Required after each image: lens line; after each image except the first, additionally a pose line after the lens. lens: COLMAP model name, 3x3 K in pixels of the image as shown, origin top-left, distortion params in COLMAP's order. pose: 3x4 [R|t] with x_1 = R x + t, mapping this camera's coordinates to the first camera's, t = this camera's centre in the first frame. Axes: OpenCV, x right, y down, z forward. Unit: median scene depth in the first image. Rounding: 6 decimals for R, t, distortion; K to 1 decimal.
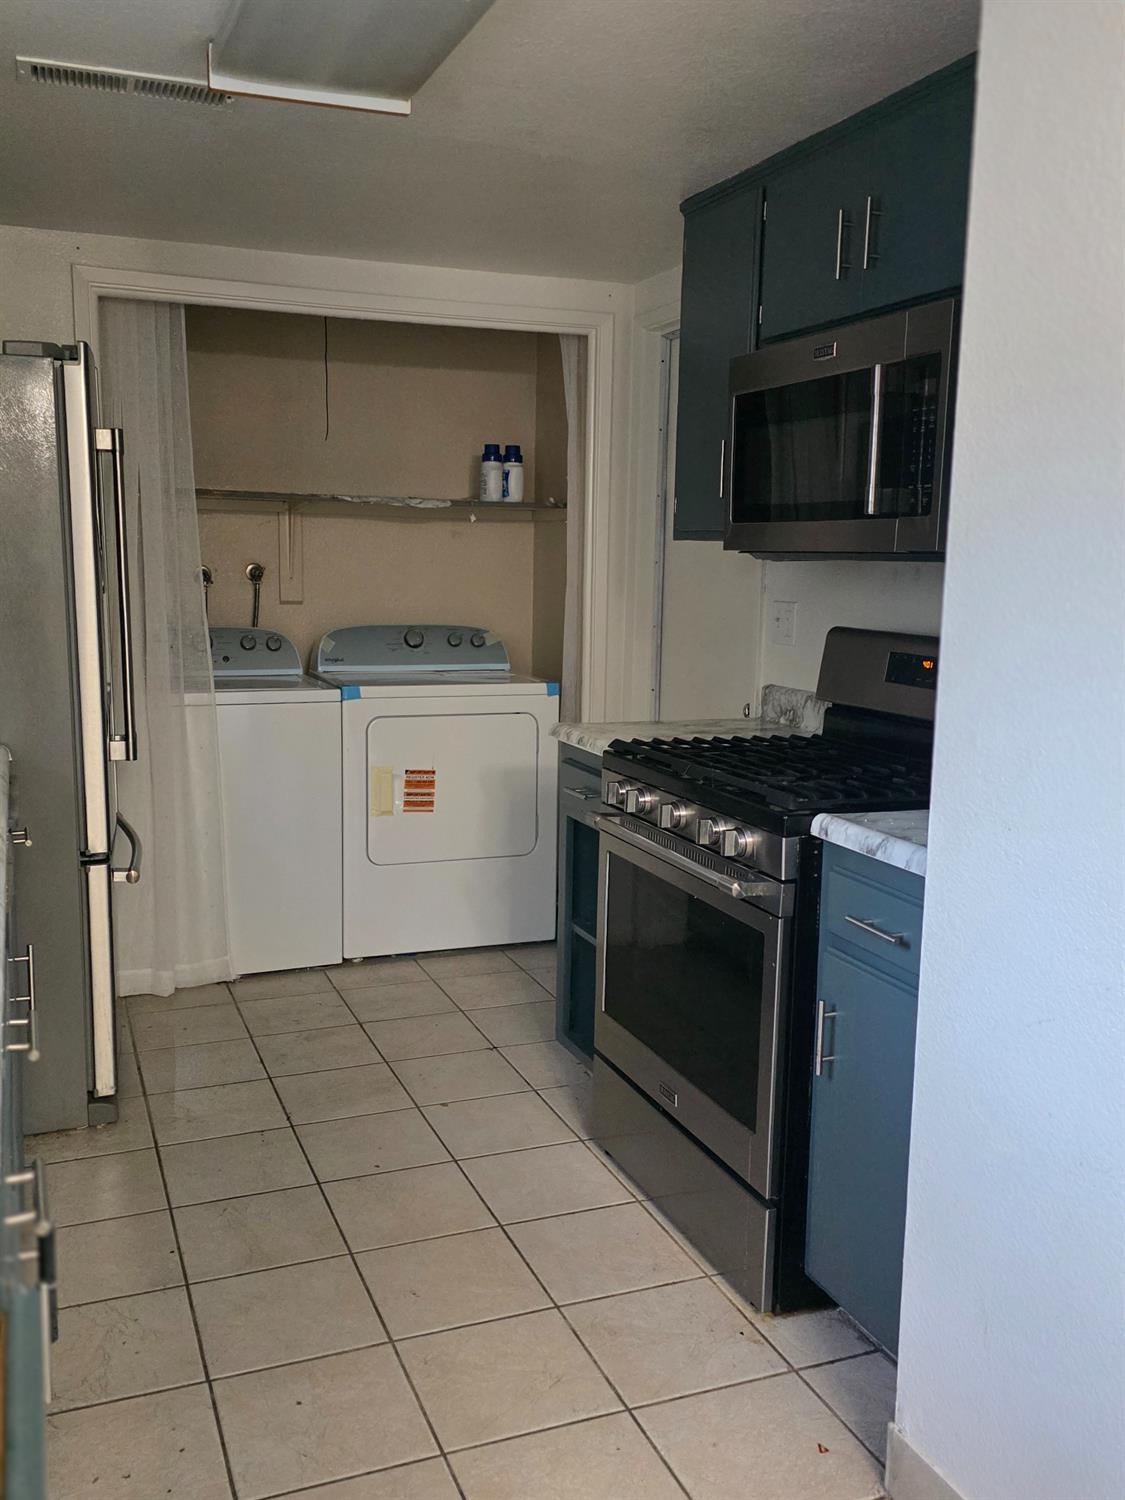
lens RADIAL K [[1327.5, 0, 562.6], [0, 1327.5, 750.2], [0, 0, 1]] dist [0.018142, -0.001636]
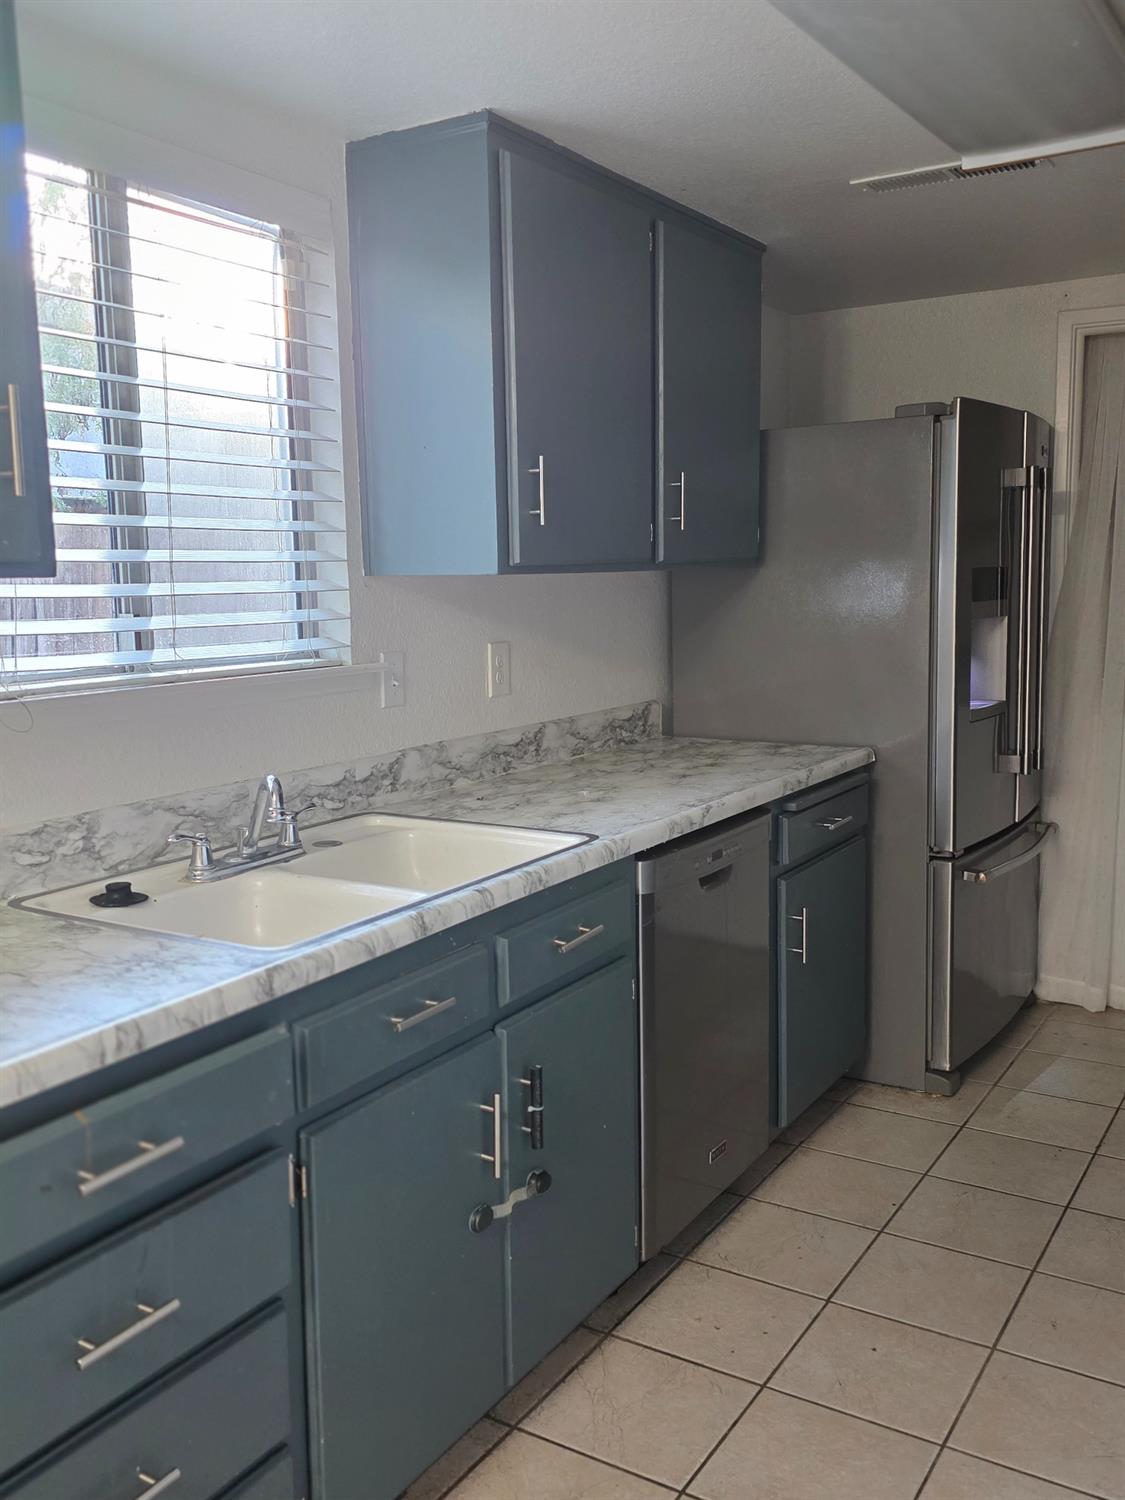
lens RADIAL K [[1327.5, 0, 562.5], [0, 1327.5, 750.3], [0, 0, 1]] dist [0.018142, -0.001636]
pose [[0.589208, 0.081277, -0.803883, 0.426641], [-0.092230, 0.995190, 0.033020, -0.017031], [0.802700, 0.054687, 0.593871, 0.089195]]
